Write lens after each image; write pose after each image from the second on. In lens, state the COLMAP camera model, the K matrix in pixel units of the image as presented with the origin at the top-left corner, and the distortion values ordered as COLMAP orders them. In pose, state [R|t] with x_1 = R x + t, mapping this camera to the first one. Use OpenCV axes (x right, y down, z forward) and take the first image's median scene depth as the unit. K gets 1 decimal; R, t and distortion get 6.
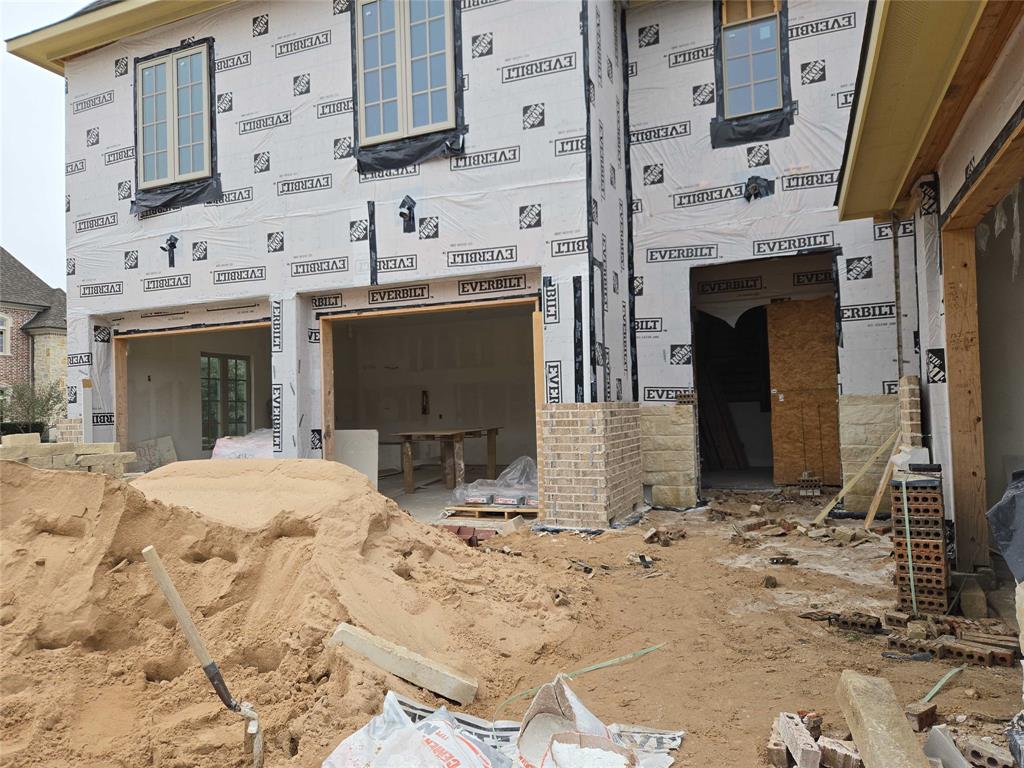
lens RADIAL K [[688.5, 0, 512.1], [0, 688.5, 390.9], [0, 0, 1]] dist [0.036596, -0.011039]
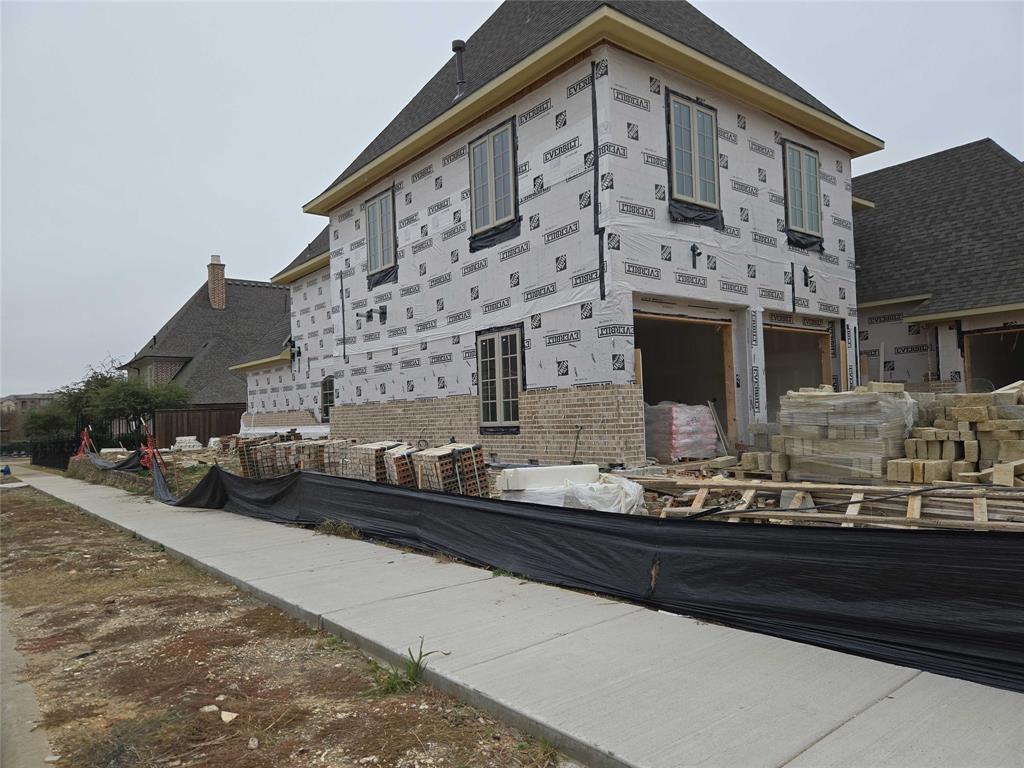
lens RADIAL K [[688.5, 0, 514.9], [0, 688.5, 379.2], [0, 0, 1]] dist [0.036596, -0.011039]
pose [[0.471383, 0.046651, 0.880694, -1.825064], [-0.018056, 0.998901, -0.043248, 0.087638], [-0.881744, 0.004484, 0.471708, 0.726230]]
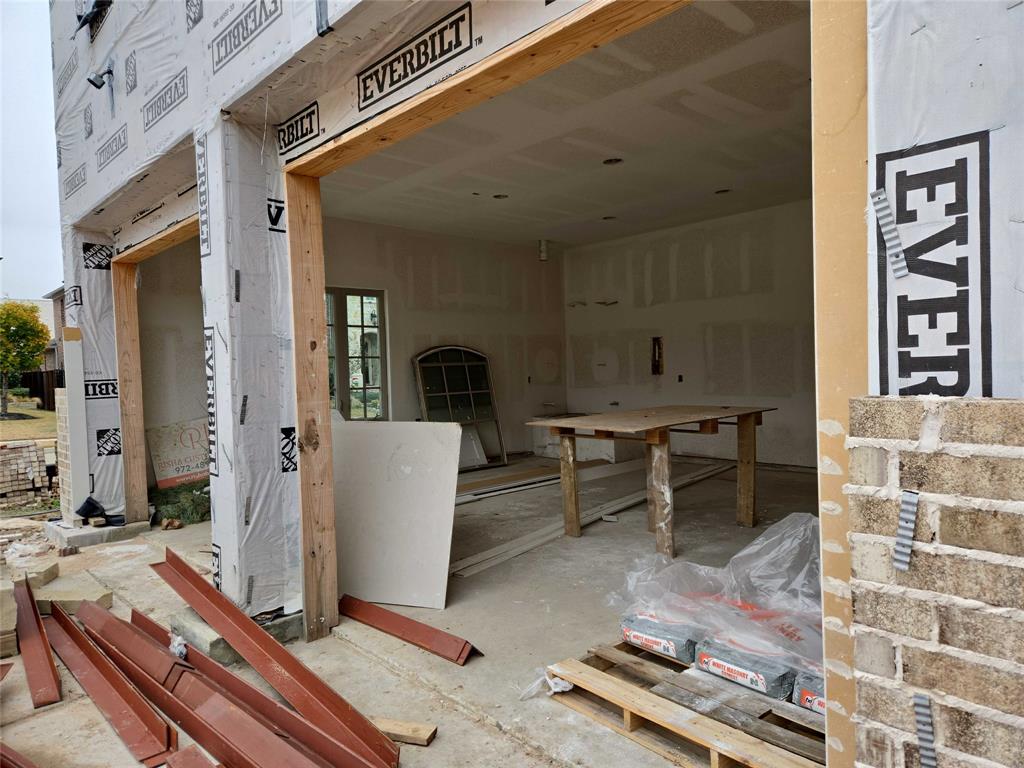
lens RADIAL K [[688.5, 0, 515.6], [0, 688.5, 390.2], [0, 0, 1]] dist [0.036596, -0.011039]
pose [[0.910475, 0.014207, -0.413320, 0.030462], [0.016597, 0.997350, 0.070841, 0.002217], [0.413231, -0.071359, 0.907826, 0.630231]]
